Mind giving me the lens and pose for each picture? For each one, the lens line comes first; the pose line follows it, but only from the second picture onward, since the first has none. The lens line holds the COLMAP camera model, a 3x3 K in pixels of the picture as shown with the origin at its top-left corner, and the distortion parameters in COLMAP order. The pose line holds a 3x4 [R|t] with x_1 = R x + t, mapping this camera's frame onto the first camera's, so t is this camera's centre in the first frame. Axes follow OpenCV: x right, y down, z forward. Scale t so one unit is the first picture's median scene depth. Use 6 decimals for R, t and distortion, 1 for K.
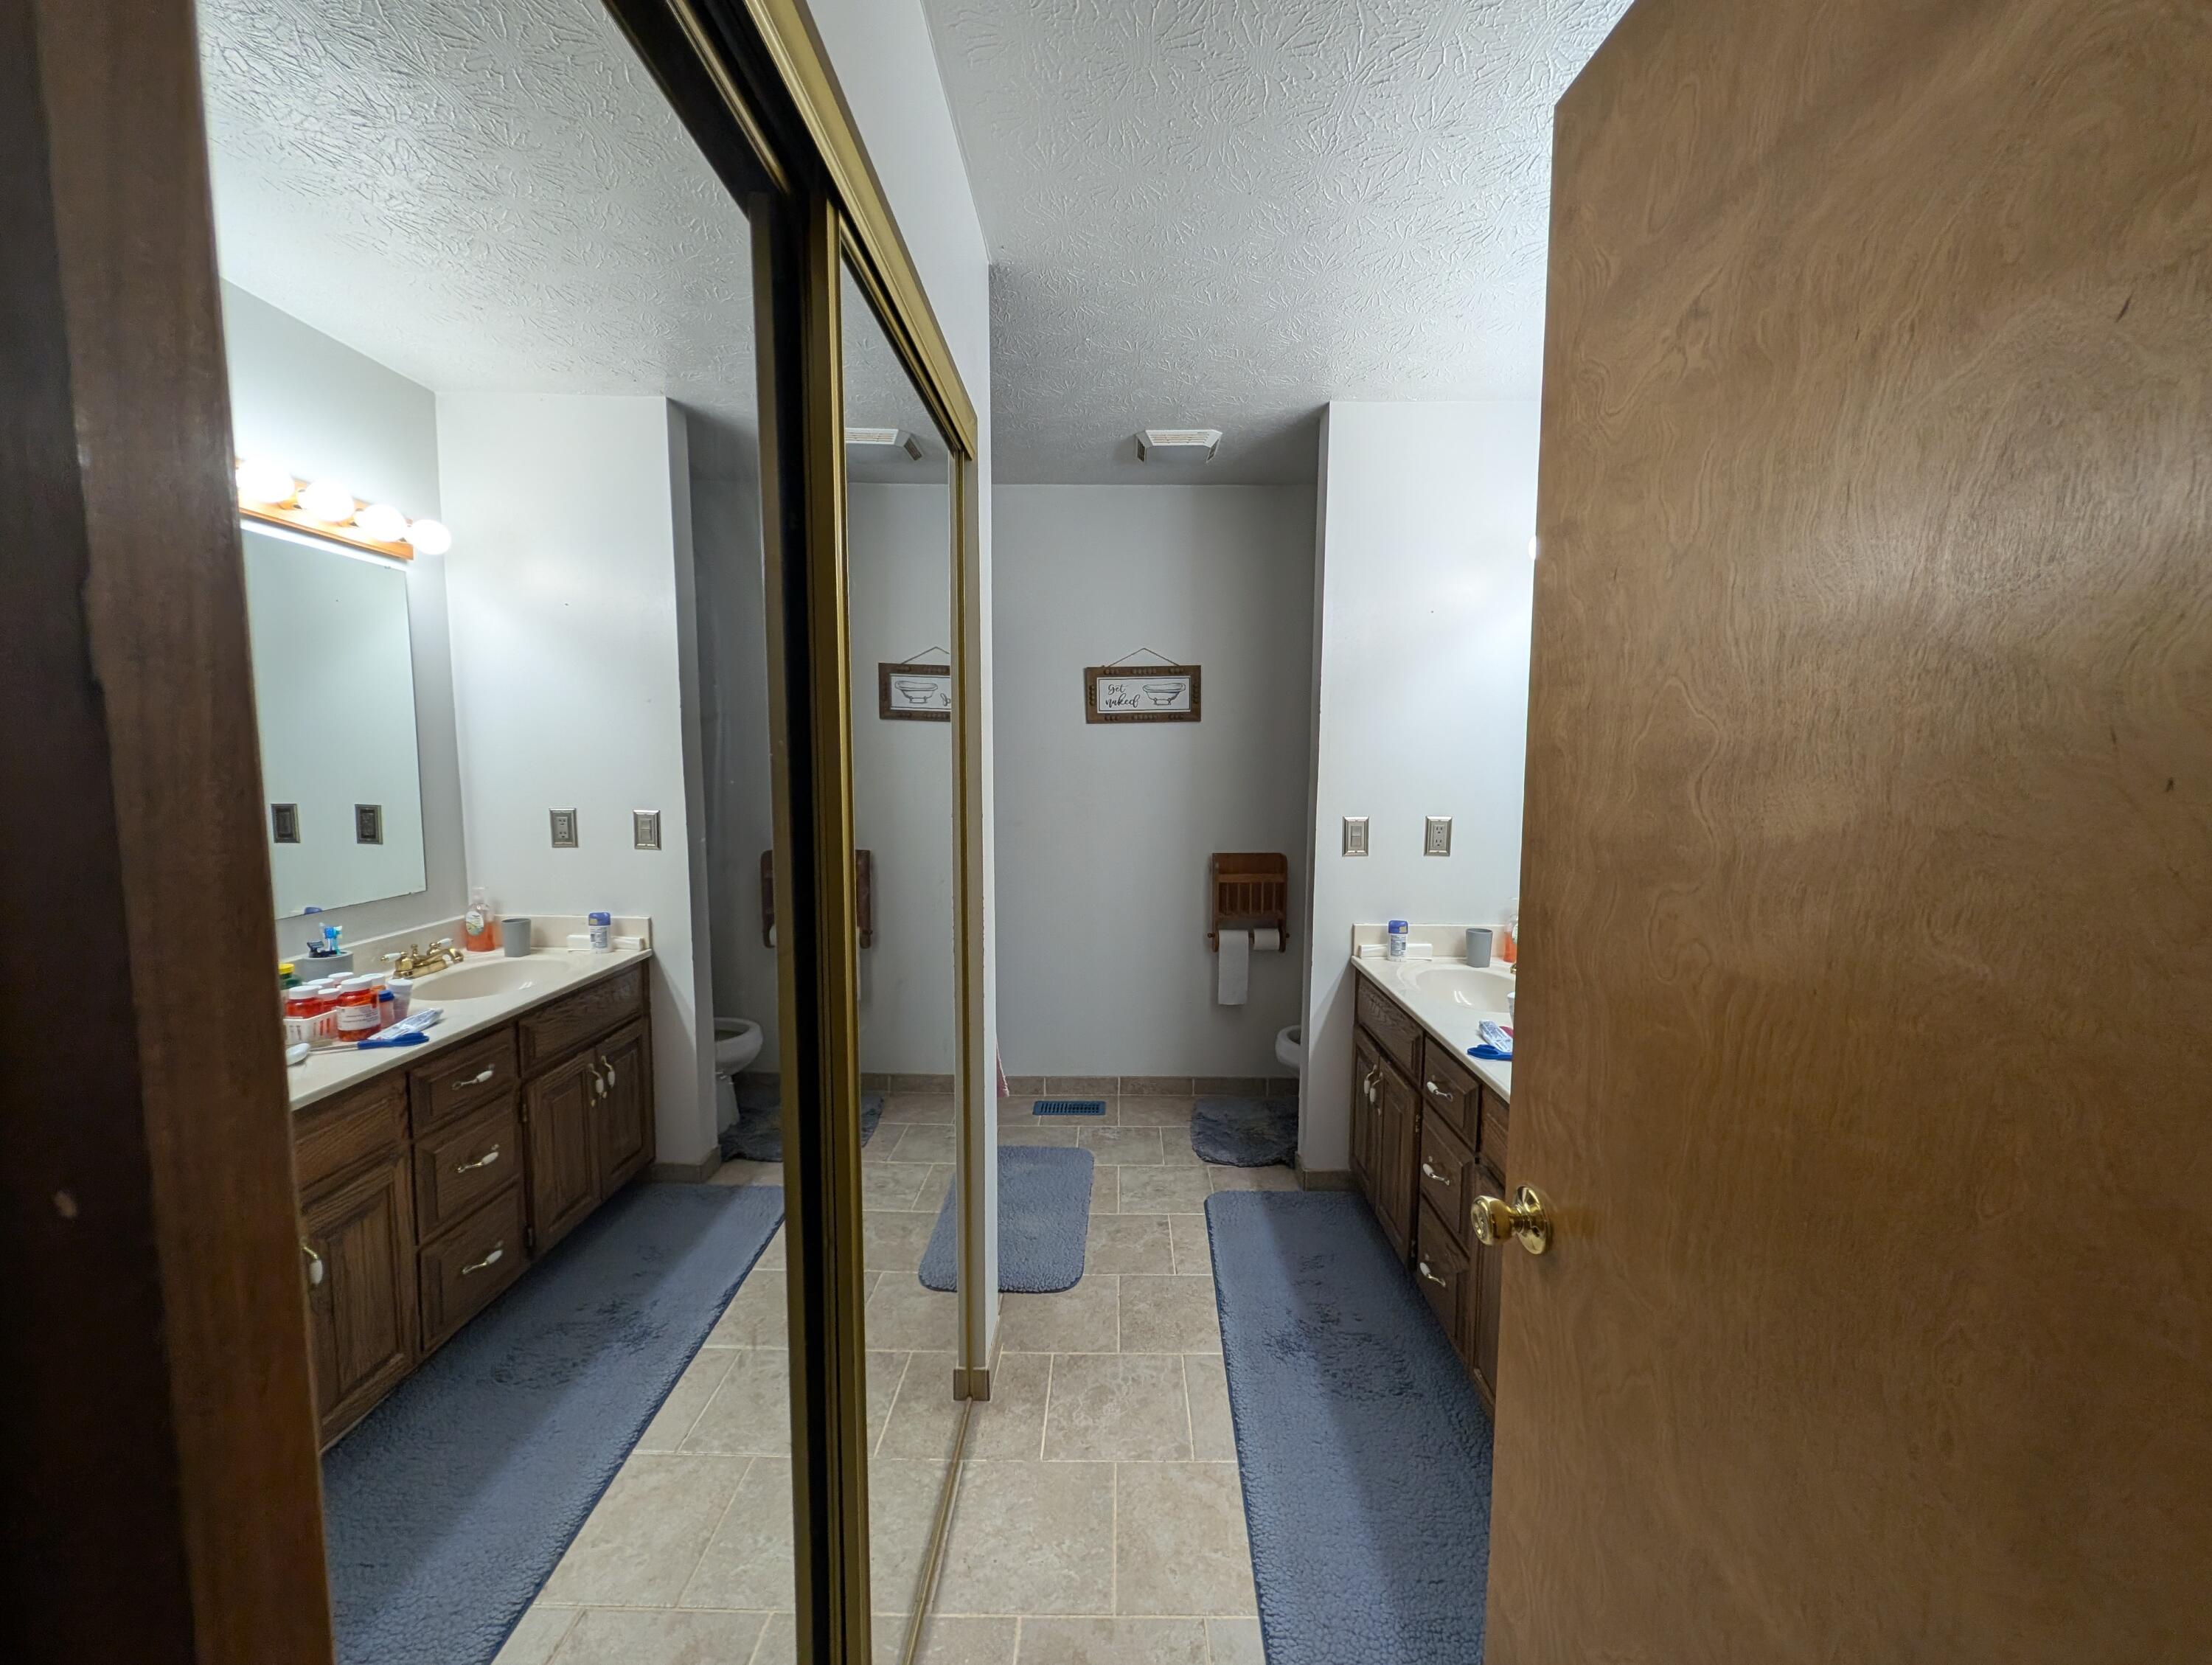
lens RADIAL K [[851.4, 0, 1111.8], [0, 851.4, 833.9], [0, 0, 1]] dist [0.003133, -0.000142]
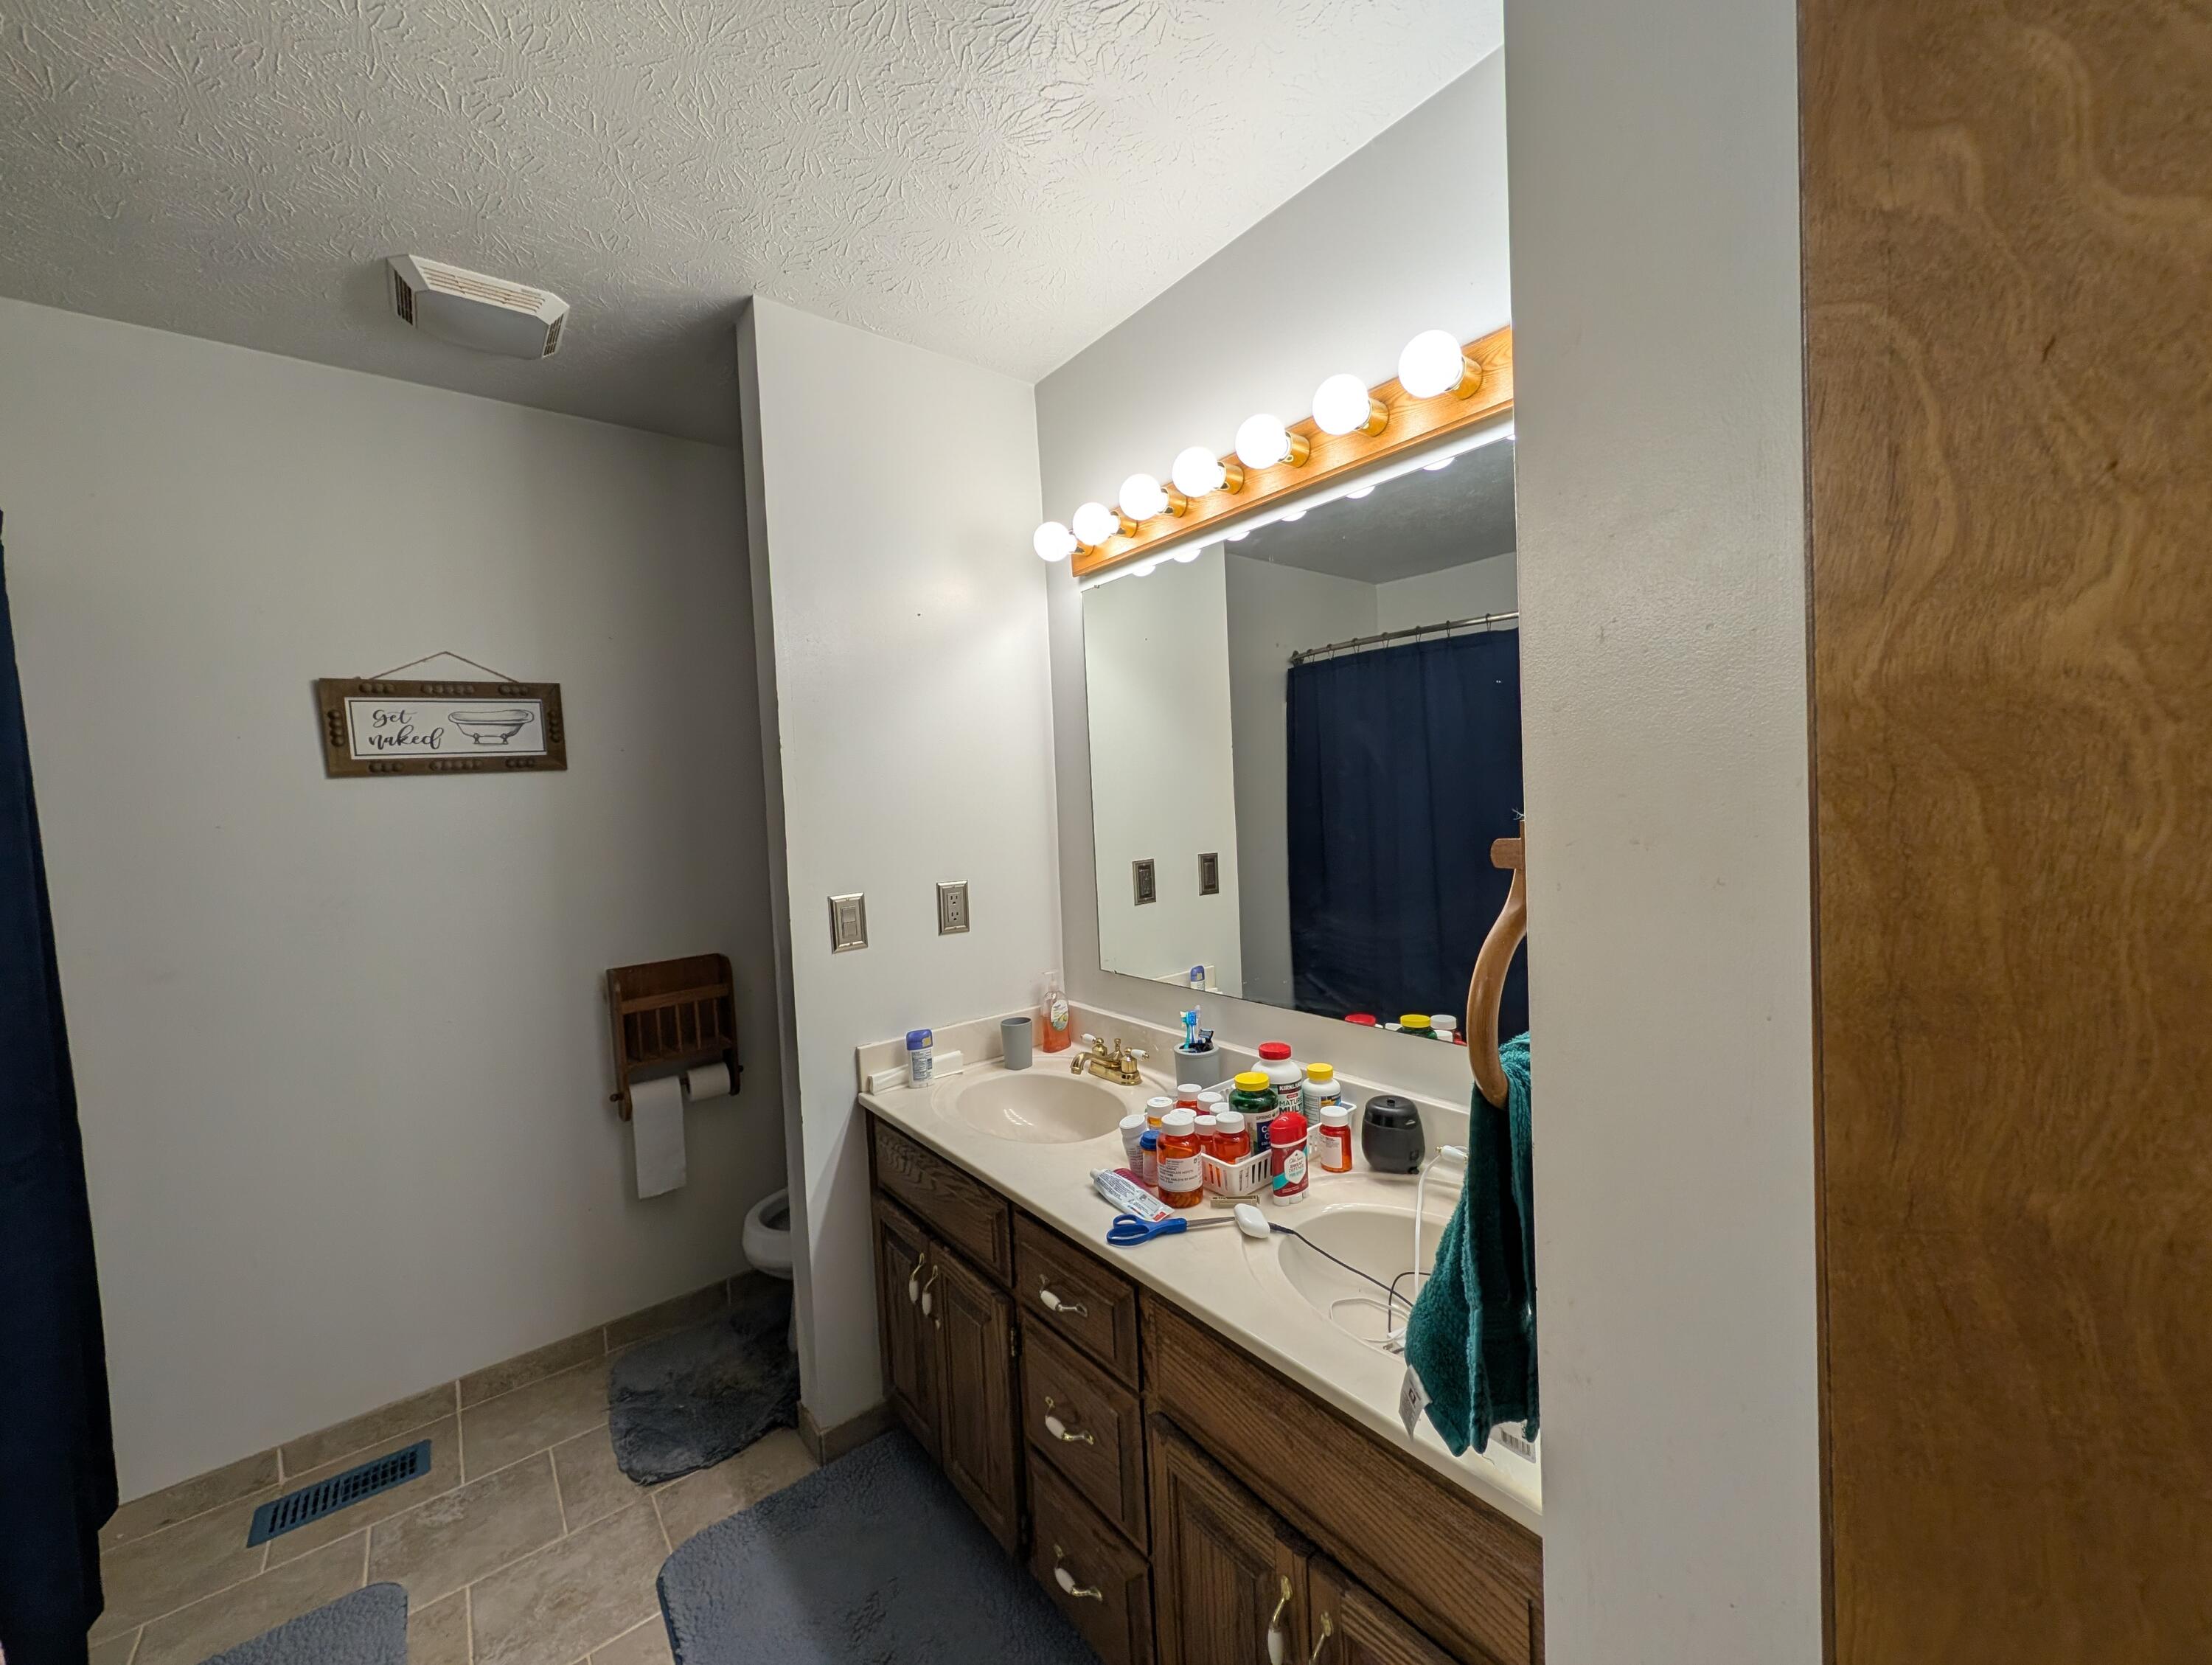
lens RADIAL K [[851.4, 0, 1111.8], [0, 851.4, 833.9], [0, 0, 1]] dist [0.003133, -0.000142]
pose [[0.773140, -0.068637, 0.630510, 0.014695], [0.110111, 0.993556, -0.026862, -0.024171], [-0.624604, 0.090194, 0.775716, 0.279648]]
